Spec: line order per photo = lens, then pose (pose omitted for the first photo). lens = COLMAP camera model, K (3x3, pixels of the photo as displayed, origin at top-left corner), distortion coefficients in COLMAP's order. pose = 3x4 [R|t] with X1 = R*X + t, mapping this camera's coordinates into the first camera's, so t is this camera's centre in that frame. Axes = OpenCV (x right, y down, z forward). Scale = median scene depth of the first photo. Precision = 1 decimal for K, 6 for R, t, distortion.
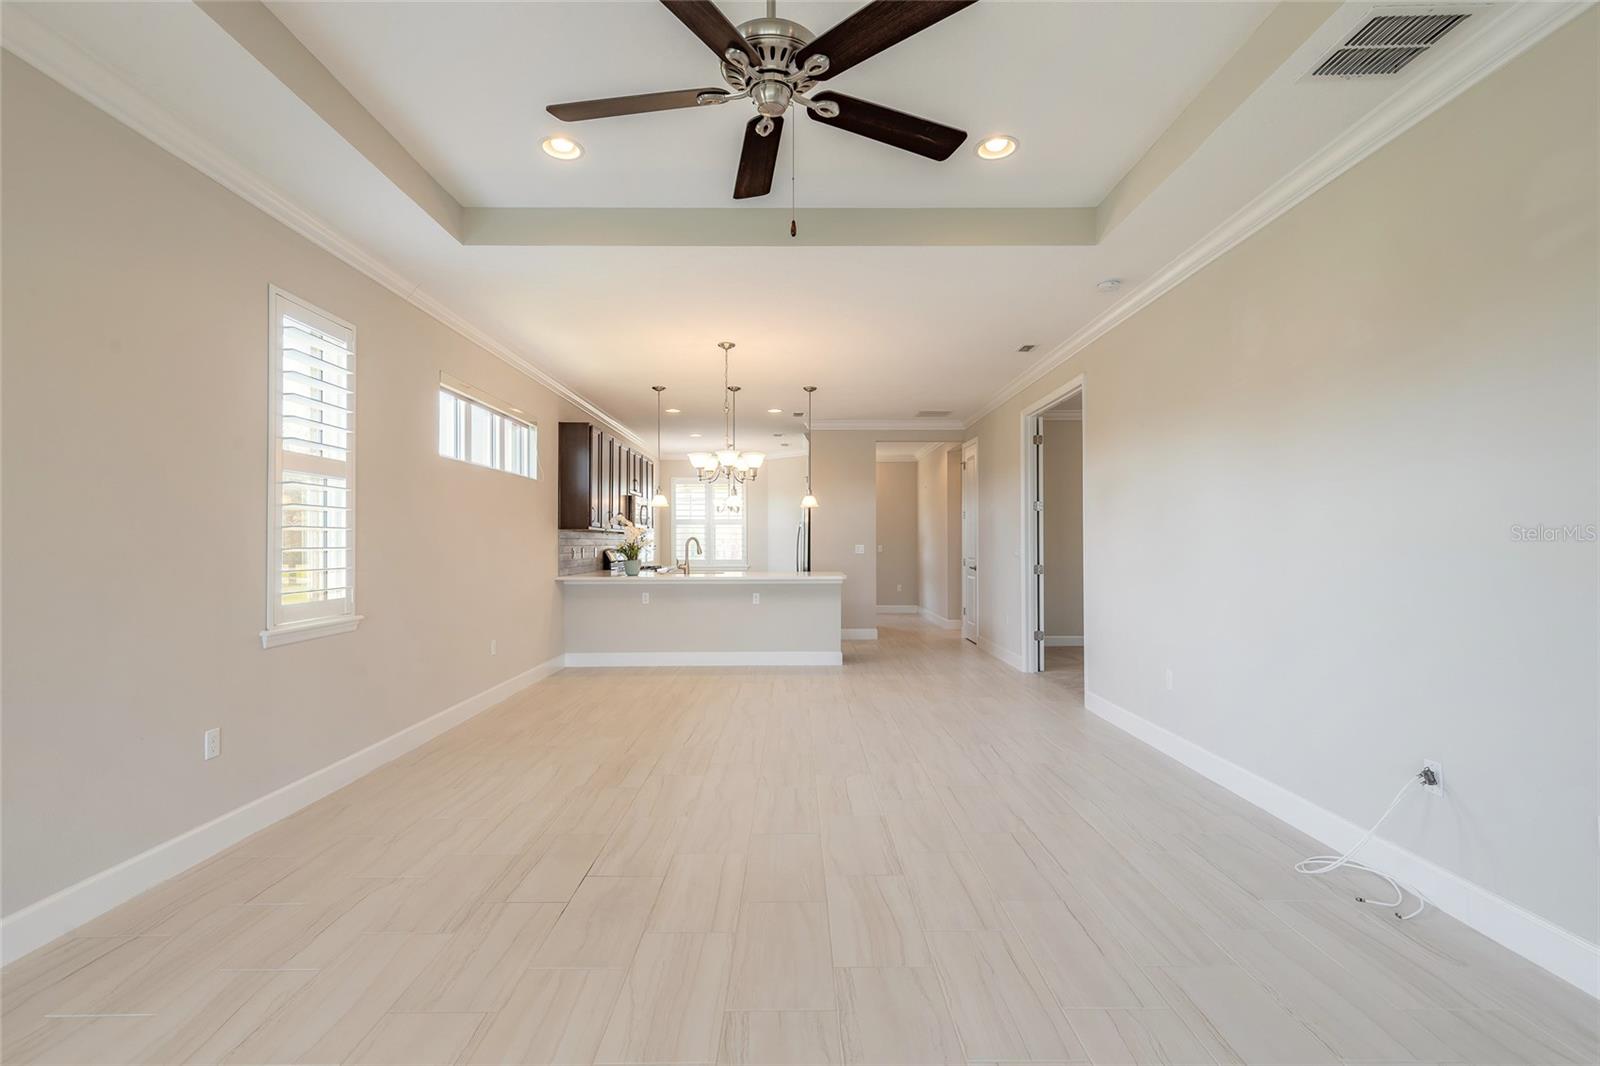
lens RADIAL K [[727.5, 0, 793.7], [0, 727.5, 541.3], [0, 0, 1]] dist [0.004490, -0.000181]
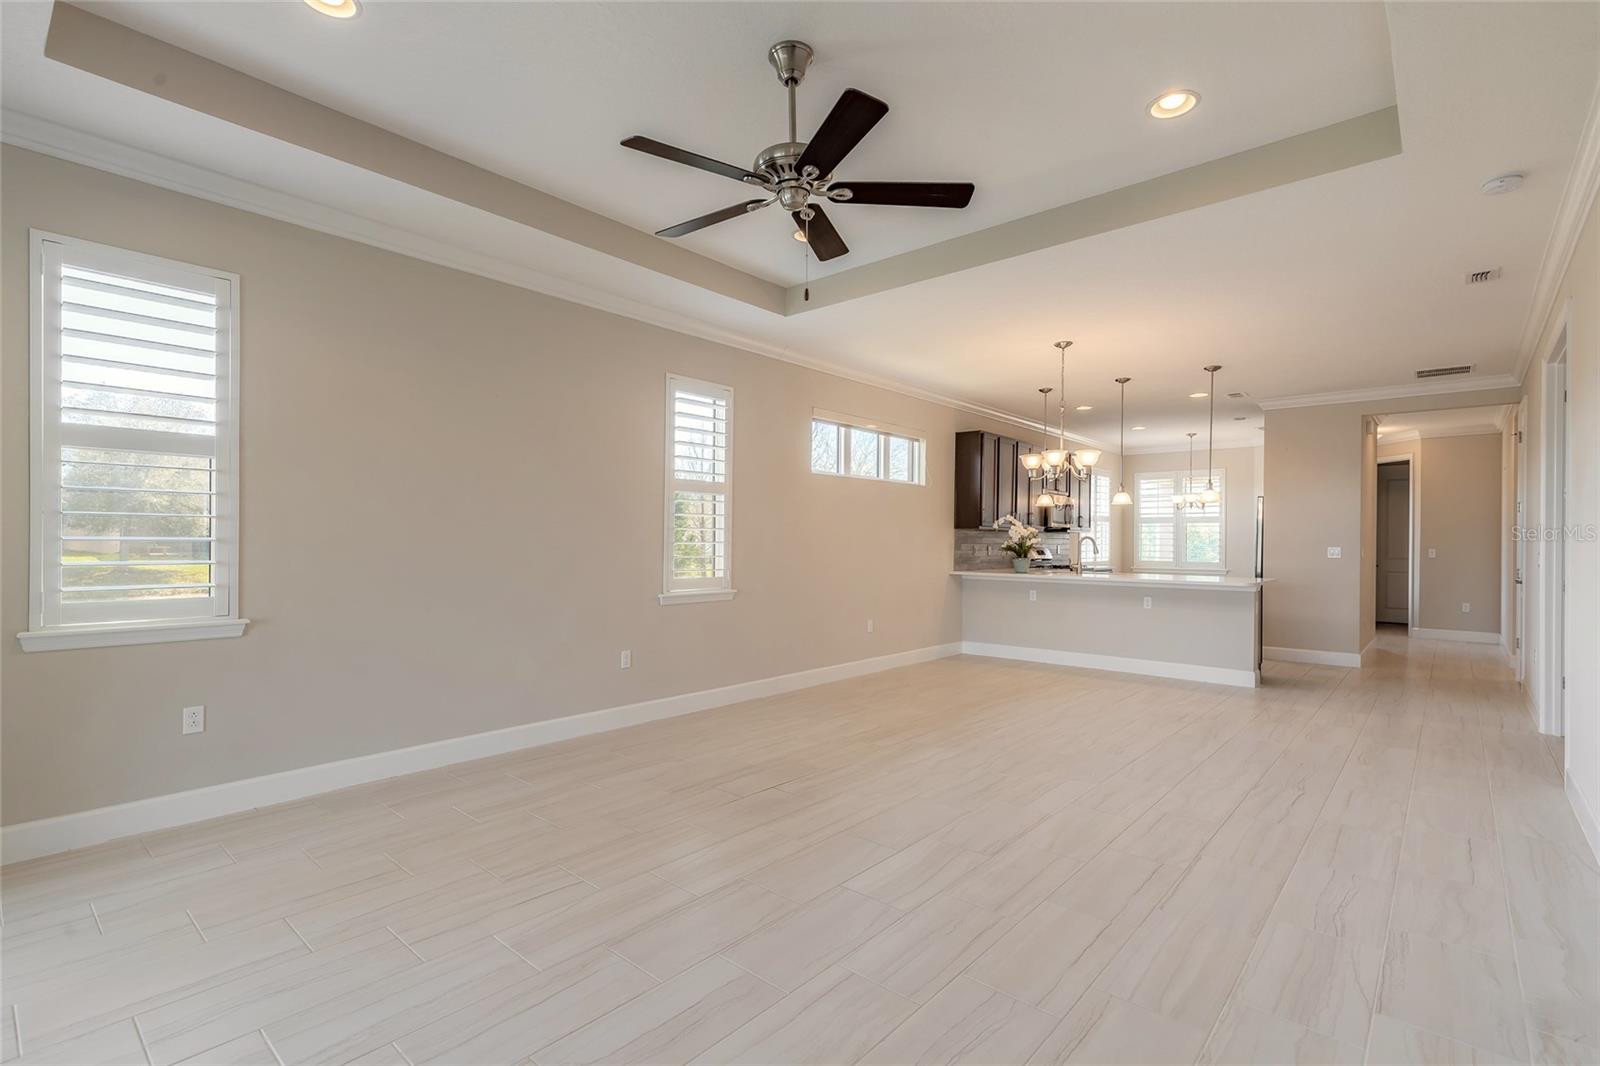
lens RADIAL K [[730.7, 0, 803.5], [0, 730.7, 539.6], [0, 0, 1]] dist [0.009352, -0.000368]
pose [[0.749070, 0.007419, -0.662450, 0.268806], [-0.008315, 0.999964, 0.001796, -0.000140], [0.662439, 0.004162, 0.749104, 0.010137]]
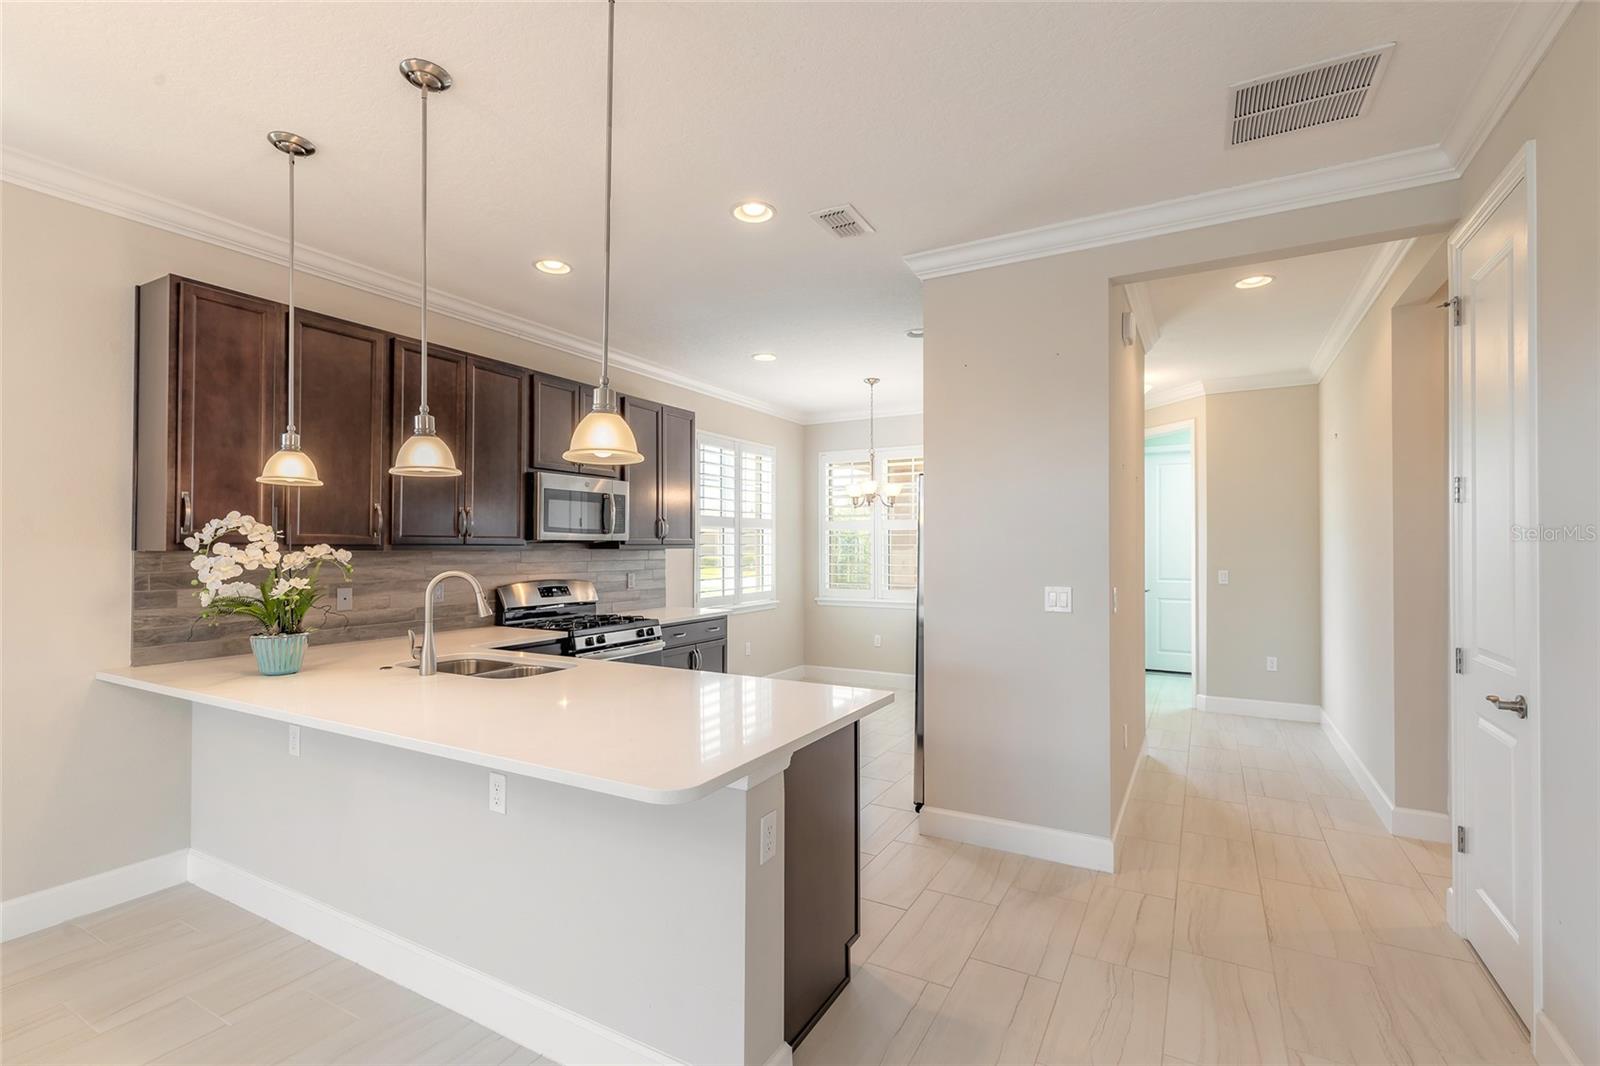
lens RADIAL K [[710.9, 0, 804.0], [0, 710.9, 540.2], [0, 0, 1]] dist [0.008029, 0.000006]
pose [[0.870842, -0.001941, -0.491558, 0.217017], [-0.000437, 0.999989, -0.004722, -0.022369], [0.491562, 0.004327, 0.870832, 0.921271]]
